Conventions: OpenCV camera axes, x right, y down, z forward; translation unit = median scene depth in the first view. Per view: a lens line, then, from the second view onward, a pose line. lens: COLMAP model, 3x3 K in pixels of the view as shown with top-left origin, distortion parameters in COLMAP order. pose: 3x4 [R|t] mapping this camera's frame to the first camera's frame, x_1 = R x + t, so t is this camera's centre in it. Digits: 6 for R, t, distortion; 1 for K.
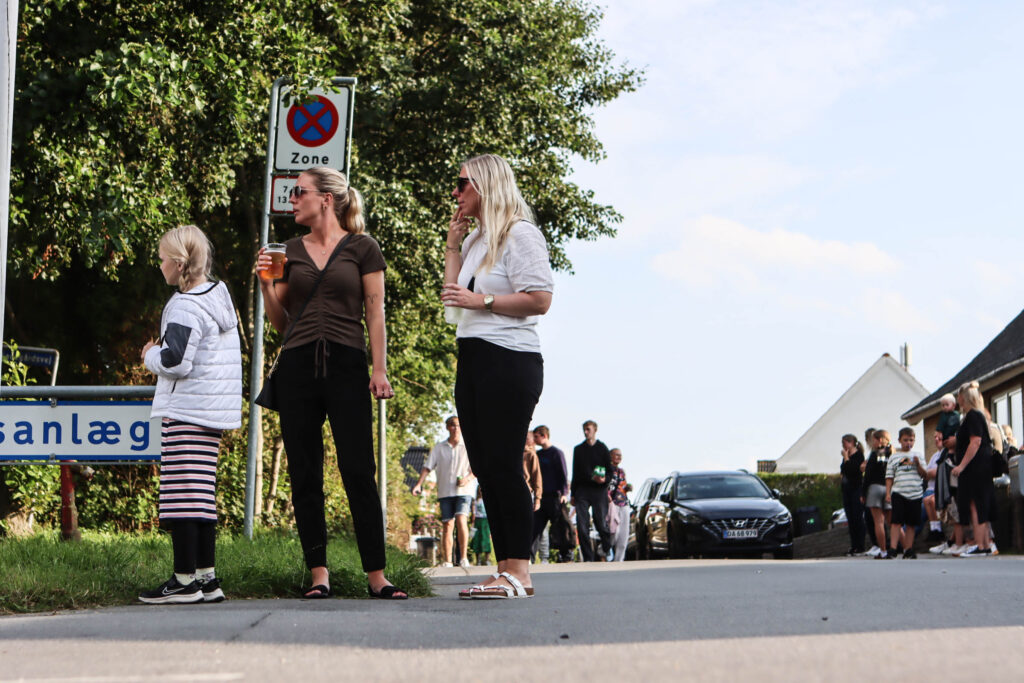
lens RADIAL K [[2263.3, 0, 512.0], [0, 2263.3, 341.5], [0, 0, 1]] dist [-0.031733, -0.056380]
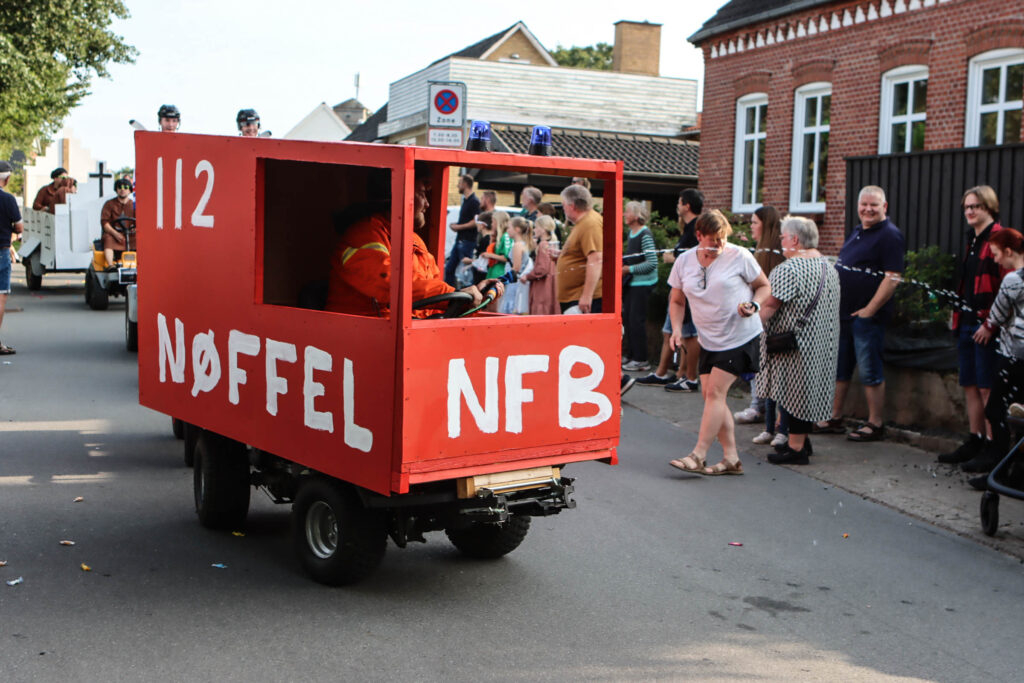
lens RADIAL K [[1459.2, 0, 512.0], [0, 1459.2, 341.5], [0, 0, 1]] dist [-0.107237, 0.179894]
pose [[0.958192, 0.037159, 0.283704, 0.016167], [-0.090651, 0.979878, 0.177825, -0.063082], [-0.271387, -0.196108, 0.942279, -0.169132]]
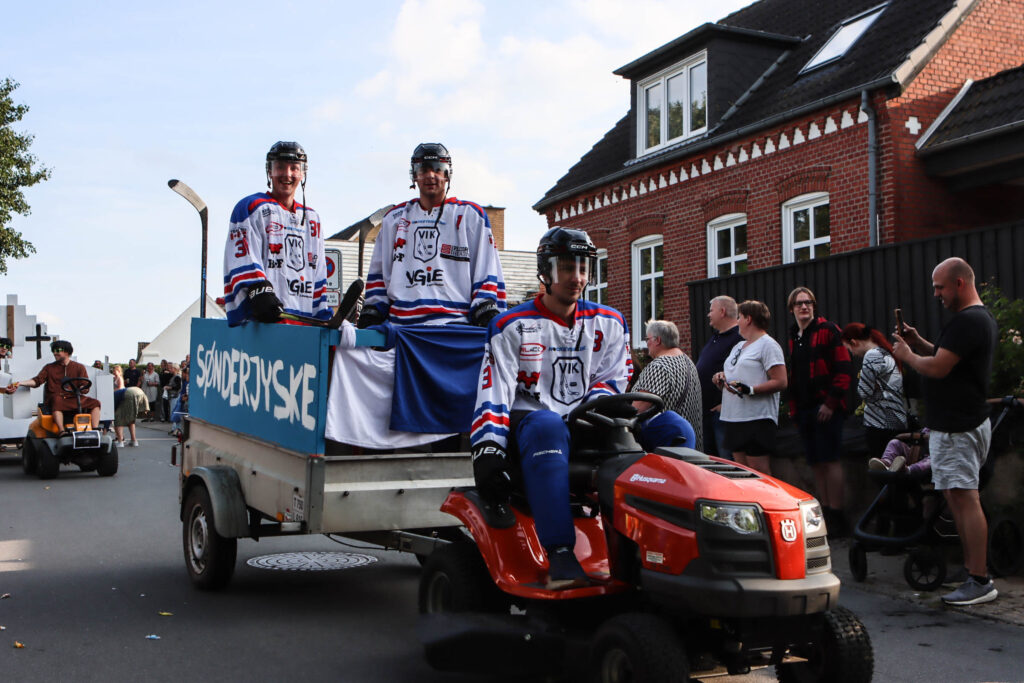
lens RADIAL K [[1284.1, 0, 512.0], [0, 1284.1, 341.5], [0, 0, 1]] dist [-0.094461, 0.056703]
pose [[0.924793, 0.031863, 0.379134, 0.013127], [-0.053706, 0.997442, 0.047174, -0.047111], [-0.376661, -0.063988, 0.924139, -0.158676]]
